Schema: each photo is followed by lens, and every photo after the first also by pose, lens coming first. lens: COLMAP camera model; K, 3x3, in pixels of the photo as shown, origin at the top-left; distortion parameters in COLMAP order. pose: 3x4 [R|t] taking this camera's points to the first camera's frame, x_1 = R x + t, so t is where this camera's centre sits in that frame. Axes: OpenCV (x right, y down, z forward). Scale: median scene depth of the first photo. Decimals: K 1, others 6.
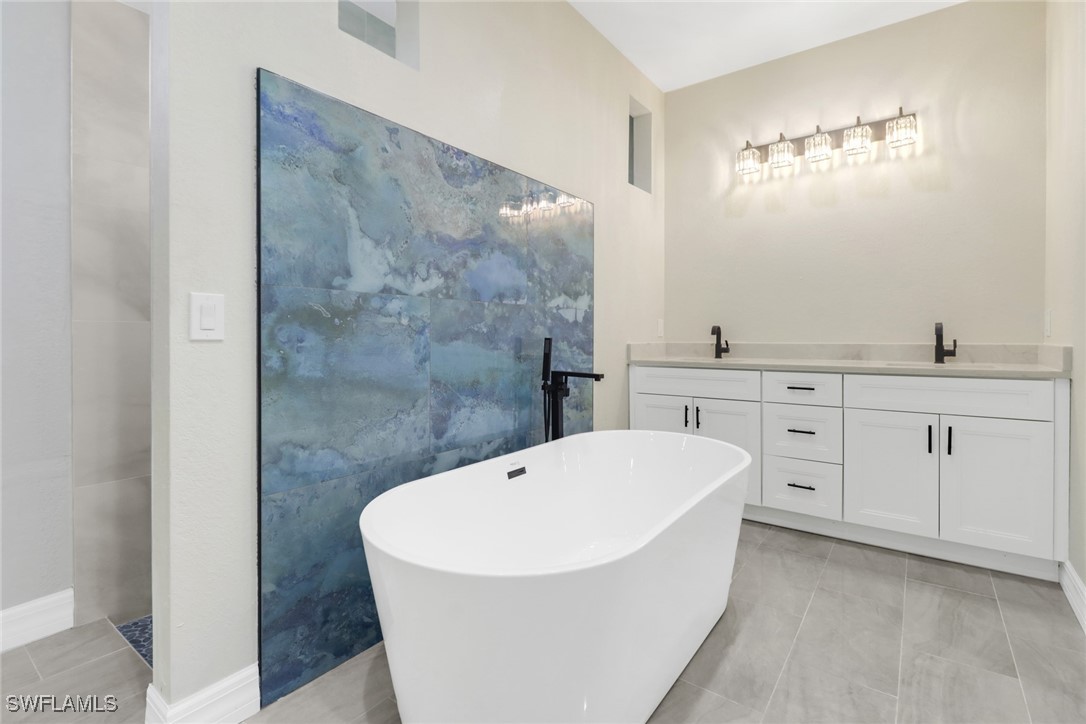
lens RADIAL K [[528.9, 0, 544.0], [0, 528.9, 340.5], [0, 0, 1]] dist [-0.004829, -0.001144]
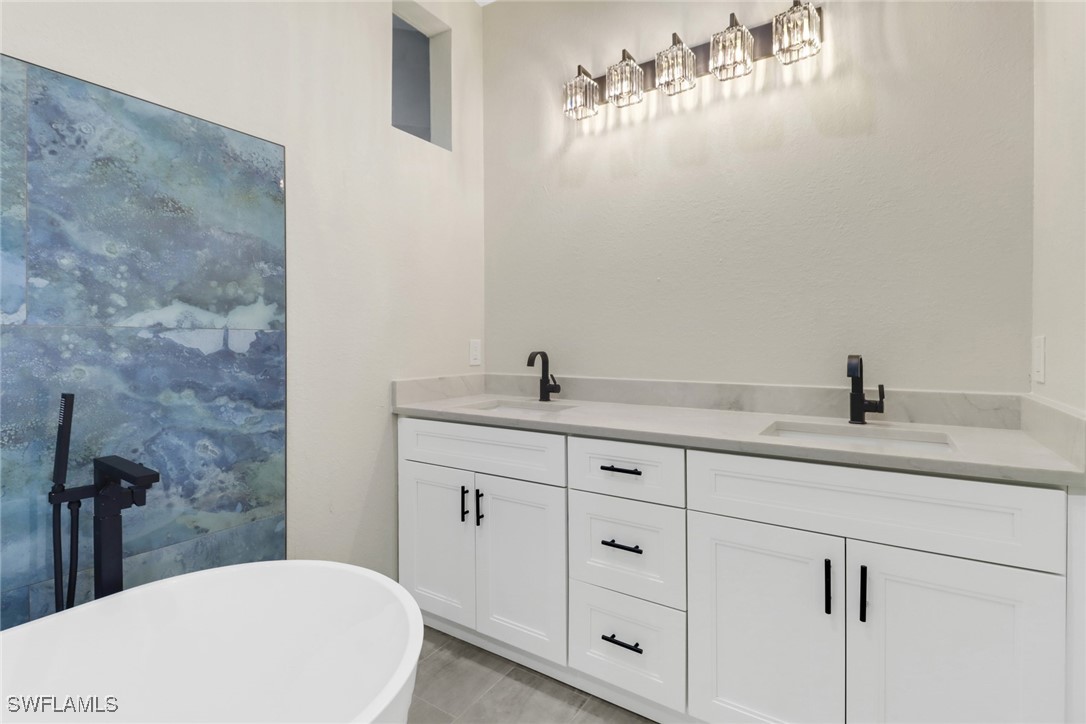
lens RADIAL K [[514.4, 0, 563.9], [0, 514.4, 341.5], [0, 0, 1]] dist [0.004585, 0.000285]
pose [[0.997888, 0.000399, 0.064963, 0.375237], [0.000063, 0.999975, -0.007111, -0.042619], [-0.064964, 0.007101, 0.997862, 0.434609]]
